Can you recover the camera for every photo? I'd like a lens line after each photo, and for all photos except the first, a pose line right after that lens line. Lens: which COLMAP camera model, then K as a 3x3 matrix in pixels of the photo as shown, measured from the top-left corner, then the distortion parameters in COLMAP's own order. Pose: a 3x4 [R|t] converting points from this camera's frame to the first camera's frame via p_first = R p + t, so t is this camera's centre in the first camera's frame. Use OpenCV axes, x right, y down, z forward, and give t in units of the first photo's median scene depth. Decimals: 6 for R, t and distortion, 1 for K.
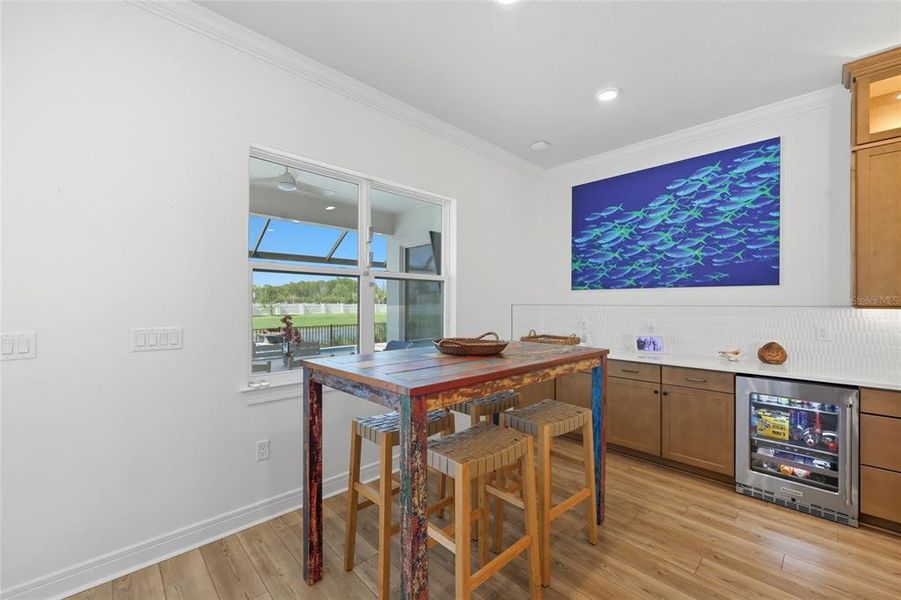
lens RADIAL K [[364.8, 0, 449.8], [0, 364.8, 301.4], [0, 0, 1]] dist [-0.001585, 0.000083]
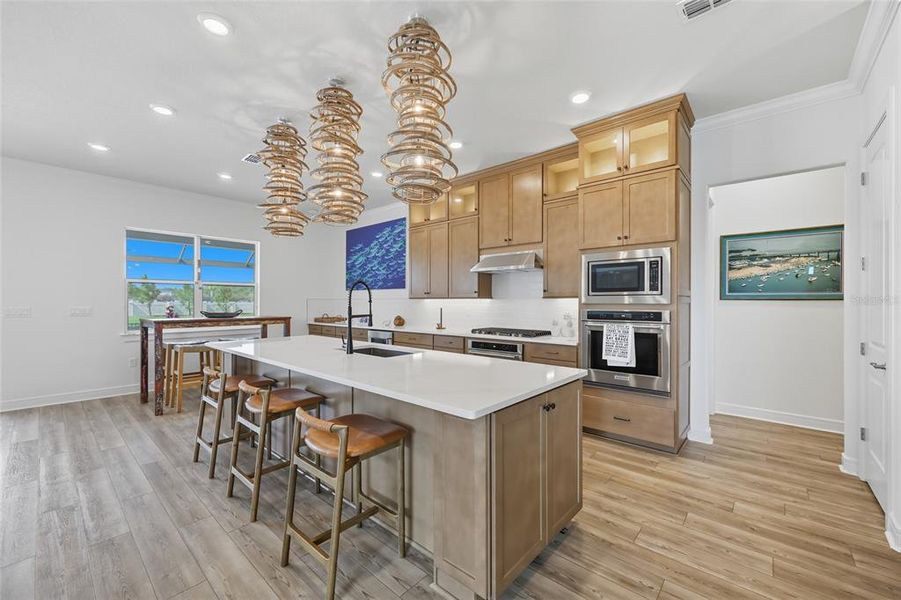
lens RADIAL K [[364.8, 0, 451.2], [0, 364.8, 301.1], [0, 0, 1]] dist [-0.001585, 0.000083]
pose [[0.996999, -0.002203, 0.077377, 0.864485], [0.002075, 0.999996, 0.001735, 0.020305], [-0.077381, -0.001570, 0.997000, -0.945157]]
